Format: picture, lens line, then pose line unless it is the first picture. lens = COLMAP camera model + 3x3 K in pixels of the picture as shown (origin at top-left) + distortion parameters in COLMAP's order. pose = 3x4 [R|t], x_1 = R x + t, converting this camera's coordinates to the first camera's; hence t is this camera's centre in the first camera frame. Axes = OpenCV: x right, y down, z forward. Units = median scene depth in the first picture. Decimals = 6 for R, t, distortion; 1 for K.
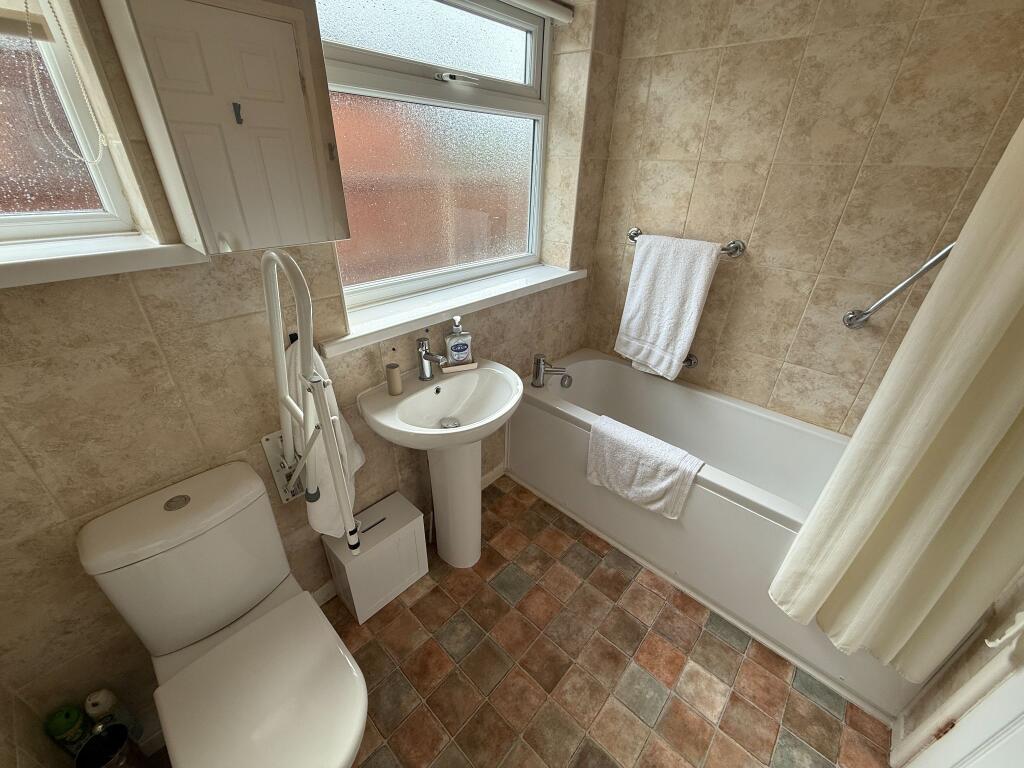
lens RADIAL K [[405.7, 0, 509.0], [0, 405.7, 381.7], [0, 0, 1]] dist [-0.001671, 0.000467]
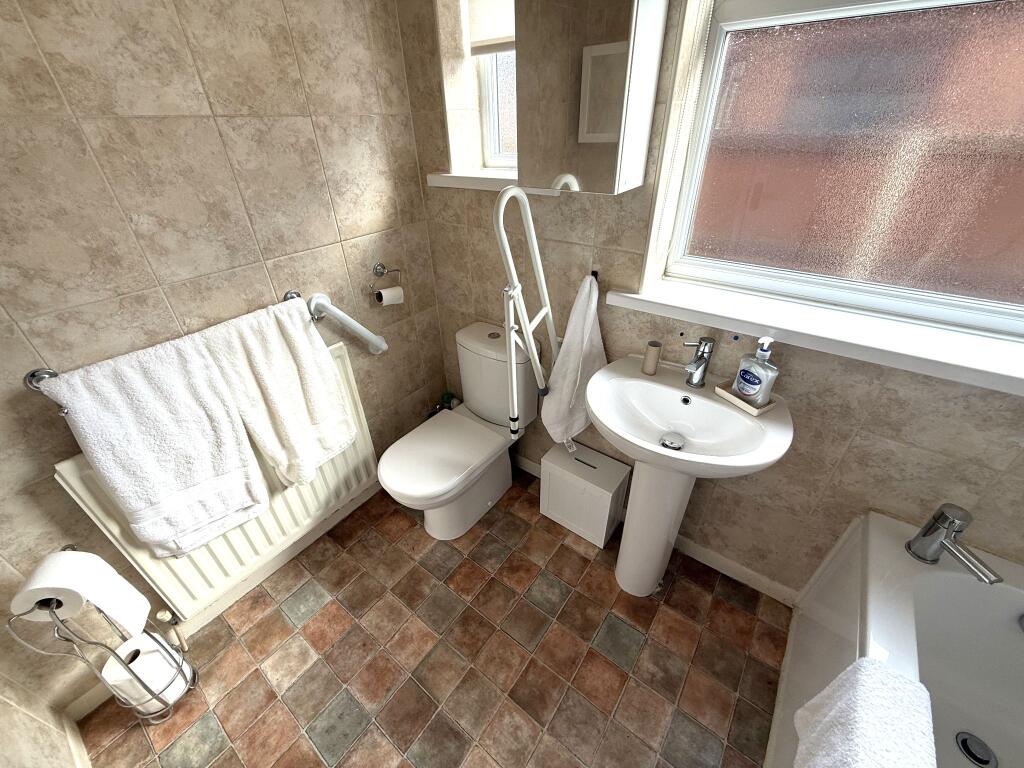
lens RADIAL K [[405.7, 0, 509.0], [0, 405.7, 384.7], [0, 0, 1]] dist [-0.001671, 0.000467]
pose [[0.094067, 0.526439, -0.844993, 0.450483], [-0.451420, 0.779044, 0.435098, -0.191693], [0.887339, 0.340518, 0.310928, 0.388486]]
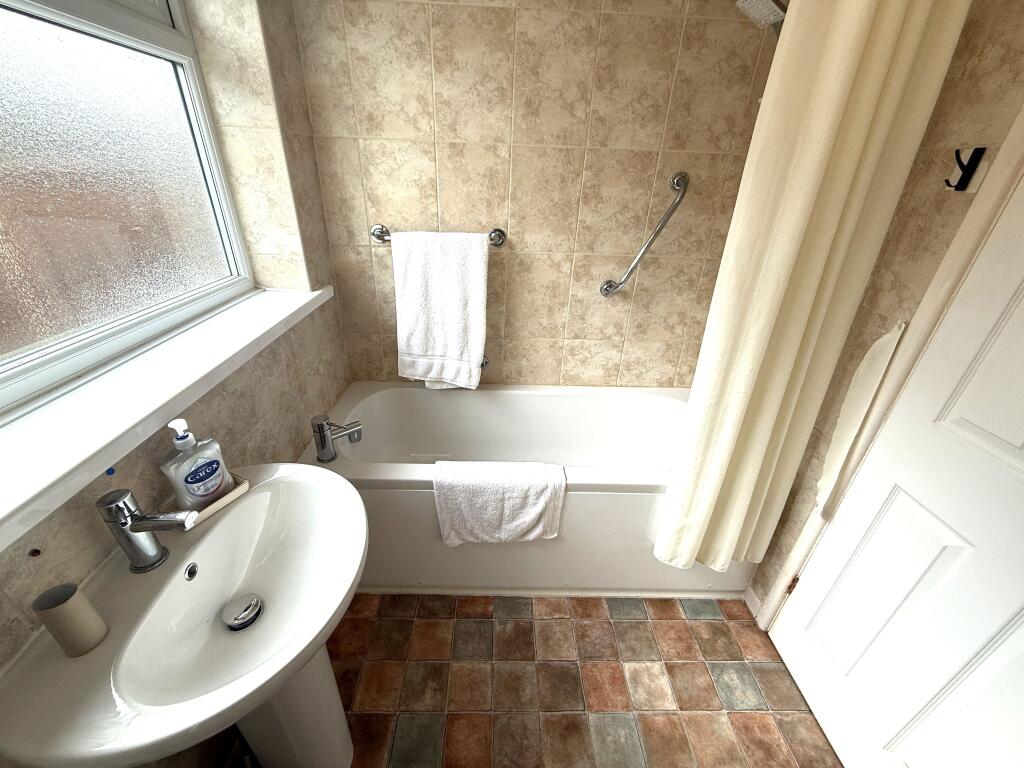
lens RADIAL K [[405.7, 0, 508.6], [0, 405.7, 382.4], [0, 0, 1]] dist [-0.001671, 0.000467]
pose [[0.726453, -0.318519, 0.608943, -0.114829], [0.312846, 0.942239, 0.119638, -0.131242], [-0.611877, 0.103594, 0.784140, 0.318398]]
